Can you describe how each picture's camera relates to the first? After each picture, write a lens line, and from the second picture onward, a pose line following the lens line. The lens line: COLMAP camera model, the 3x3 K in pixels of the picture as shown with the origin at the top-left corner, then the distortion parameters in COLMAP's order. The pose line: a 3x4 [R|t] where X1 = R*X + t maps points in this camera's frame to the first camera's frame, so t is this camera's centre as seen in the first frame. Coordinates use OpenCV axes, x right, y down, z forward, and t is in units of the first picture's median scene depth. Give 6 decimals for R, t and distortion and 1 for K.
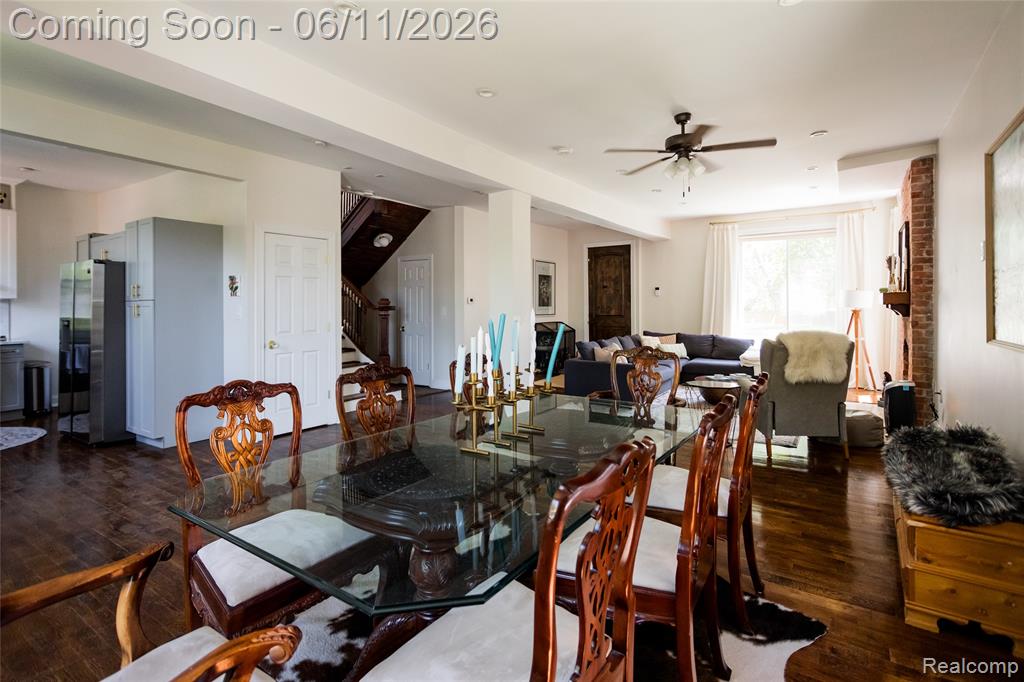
lens RADIAL K [[496.2, 0, 512.5], [0, 496.2, 301.9], [0, 0, 1]] dist [-0.000921, 0.000026]
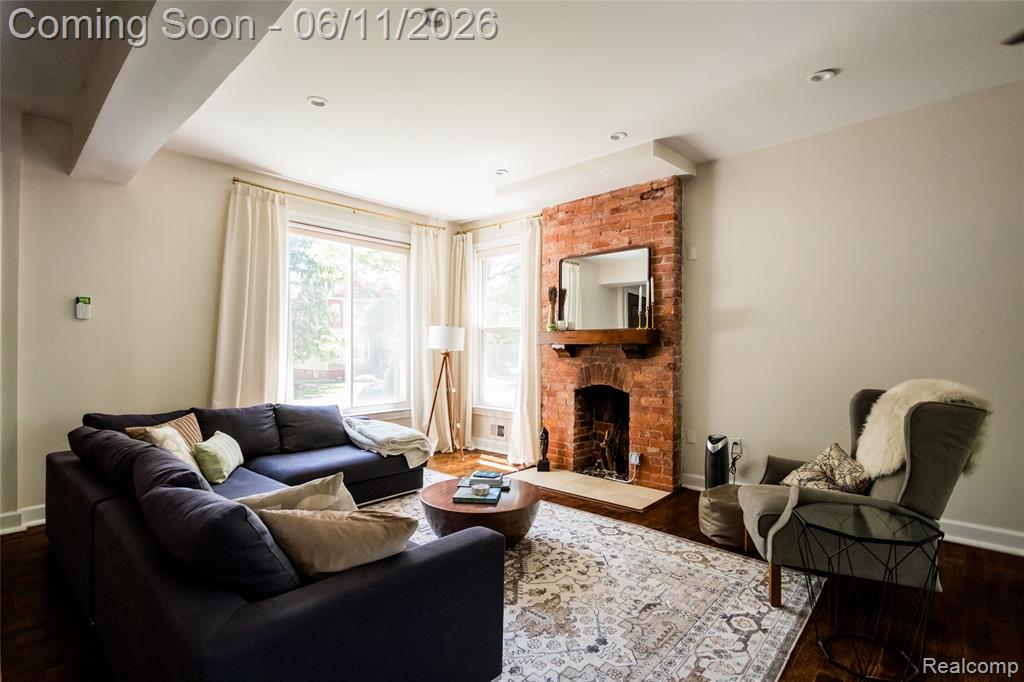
lens RADIAL K [[481.4, 0, 510.2], [0, 481.4, 345.6], [0, 0, 1]] dist [-0.000340, 0.000133]
pose [[0.152567, 0.012782, 0.988210, -0.032475], [-0.007523, 0.999902, -0.011772, 0.012055], [-0.988264, -0.005638, 0.152649, 0.697828]]
